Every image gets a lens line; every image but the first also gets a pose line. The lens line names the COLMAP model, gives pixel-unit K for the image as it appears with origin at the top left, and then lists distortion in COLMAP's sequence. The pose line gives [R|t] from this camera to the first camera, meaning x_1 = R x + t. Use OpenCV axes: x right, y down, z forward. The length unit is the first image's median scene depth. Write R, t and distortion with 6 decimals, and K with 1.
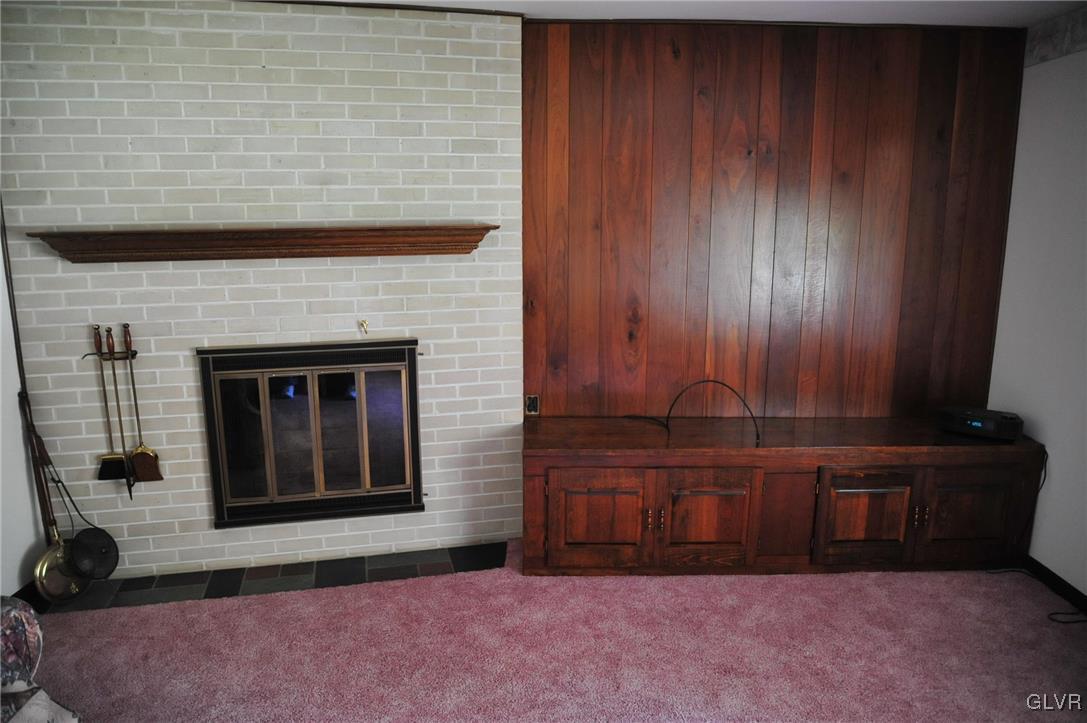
lens RADIAL K [[730.4, 0, 540.3], [0, 730.4, 368.4], [0, 0, 1]] dist [-0.090585, 0.028715]
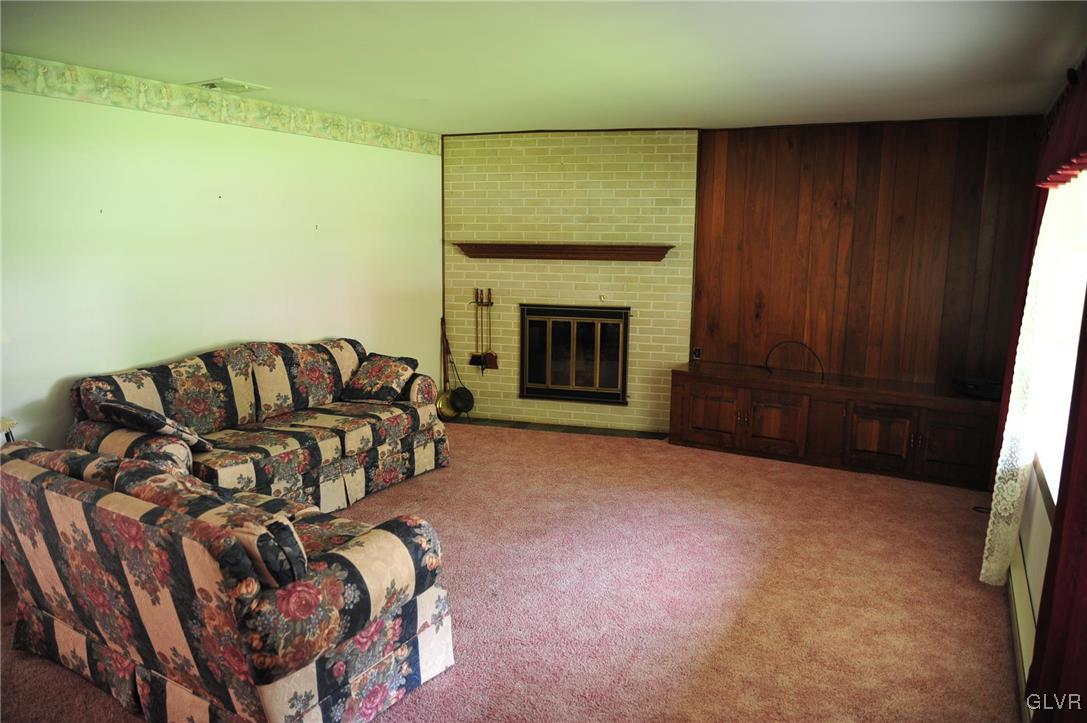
lens RADIAL K [[730.4, 0, 545.1], [0, 730.4, 365.4], [0, 0, 1]] dist [-0.090585, 0.028715]
pose [[0.871043, 0.095146, -0.481904, 0.556482], [-0.112279, 0.993654, -0.006760, 0.144708], [0.478203, 0.059996, 0.876198, -0.711138]]
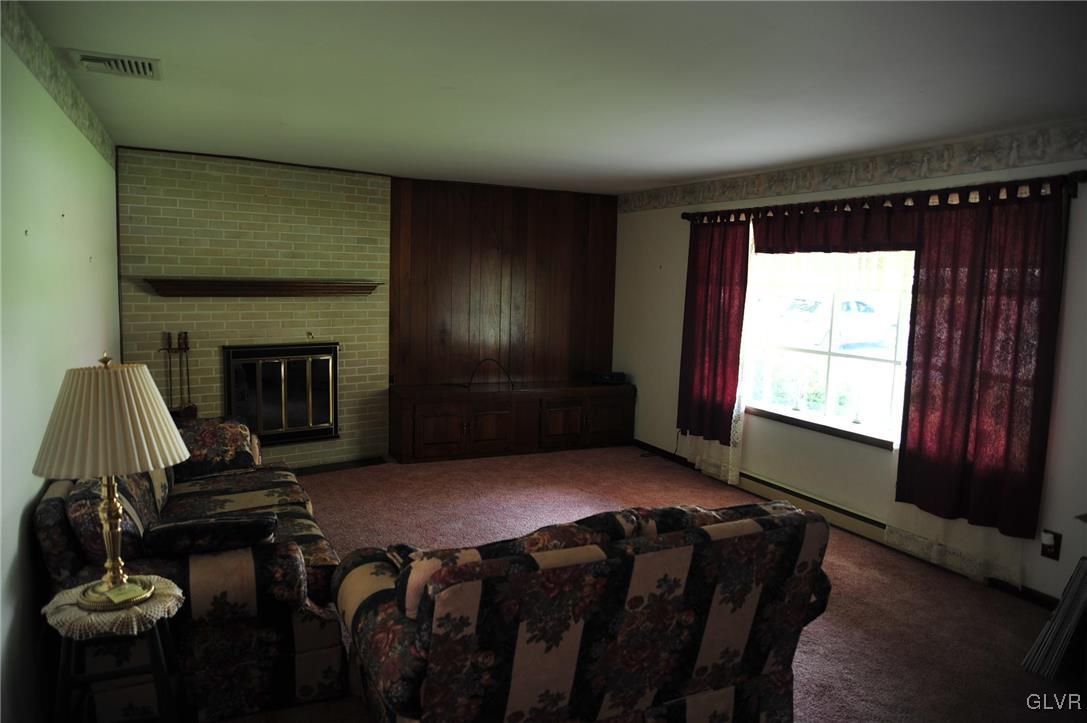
lens RADIAL K [[730.4, 0, 534.0], [0, 730.4, 365.5], [0, 0, 1]] dist [-0.090585, 0.028715]
pose [[0.905239, -0.024797, 0.424178, -0.520550], [0.058920, 0.995977, -0.067518, 0.180365], [-0.420797, 0.086112, 0.903058, -0.906291]]
